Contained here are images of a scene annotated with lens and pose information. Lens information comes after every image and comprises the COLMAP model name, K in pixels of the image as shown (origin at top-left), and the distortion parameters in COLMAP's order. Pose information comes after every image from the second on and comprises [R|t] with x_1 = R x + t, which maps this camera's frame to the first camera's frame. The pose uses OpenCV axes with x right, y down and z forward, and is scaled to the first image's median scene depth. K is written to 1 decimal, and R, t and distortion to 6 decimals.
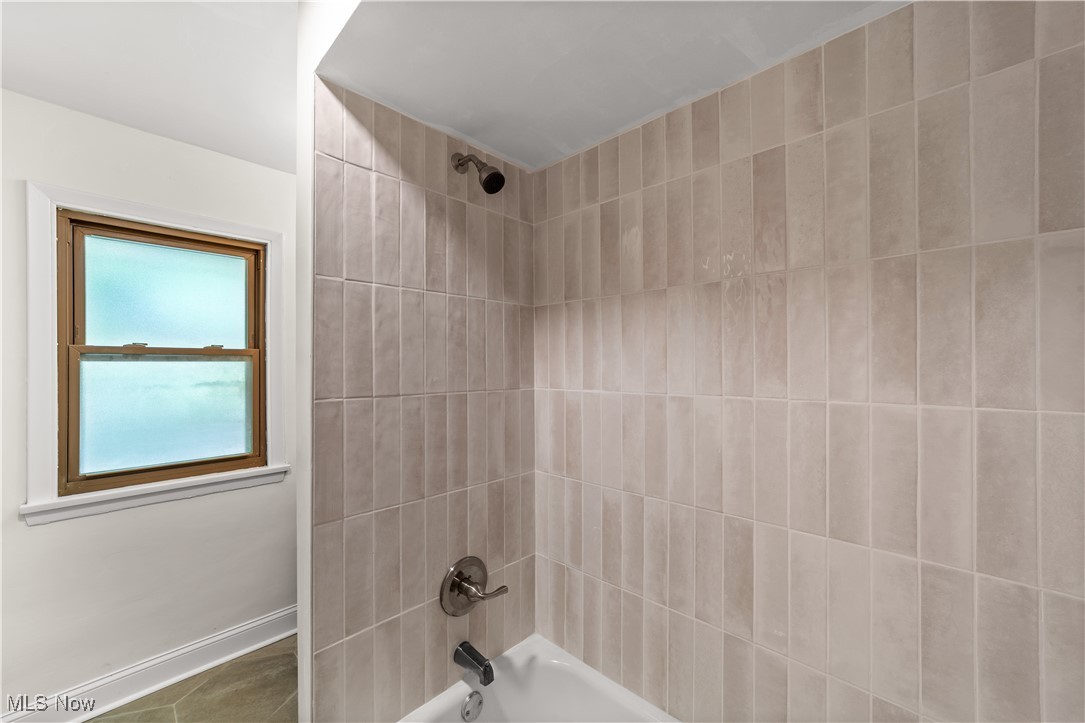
lens RADIAL K [[420.4, 0, 574.6], [0, 420.4, 358.6], [0, 0, 1]] dist [-0.010061, 0.005466]
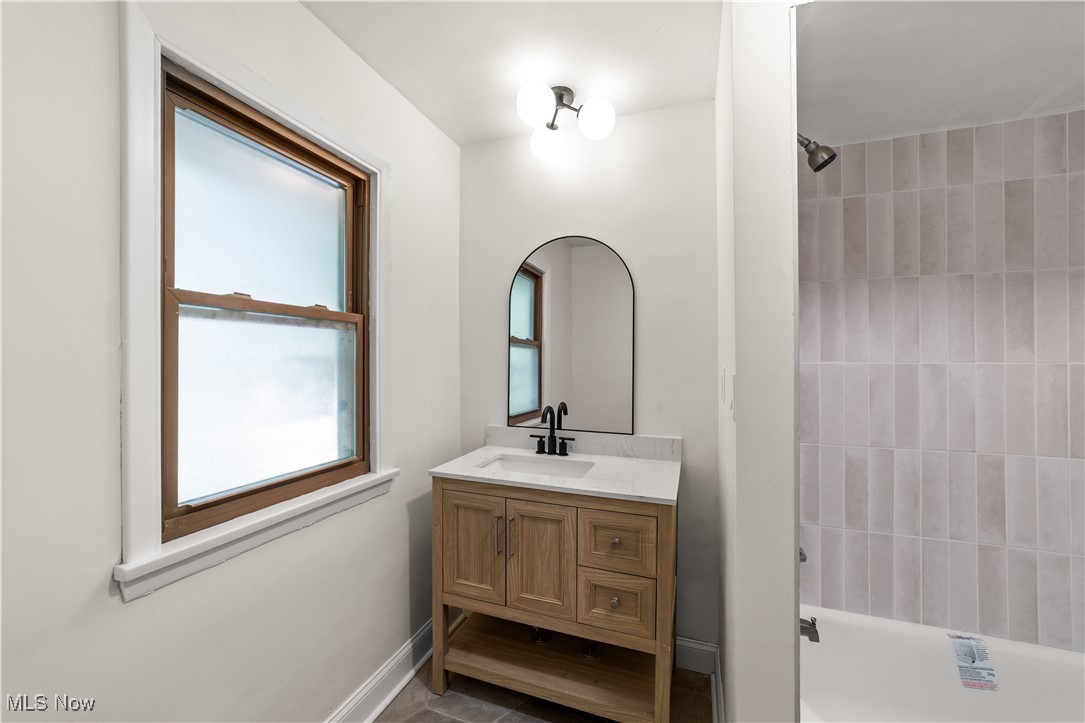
lens RADIAL K [[420.4, 0, 537.1], [0, 420.4, 356.8], [0, 0, 1]] dist [-0.010061, 0.005466]
pose [[0.913221, 0.012233, 0.407281, -1.299976], [-0.011489, 0.999925, -0.004273, 0.085789], [-0.407303, -0.000777, 0.913293, 0.339944]]
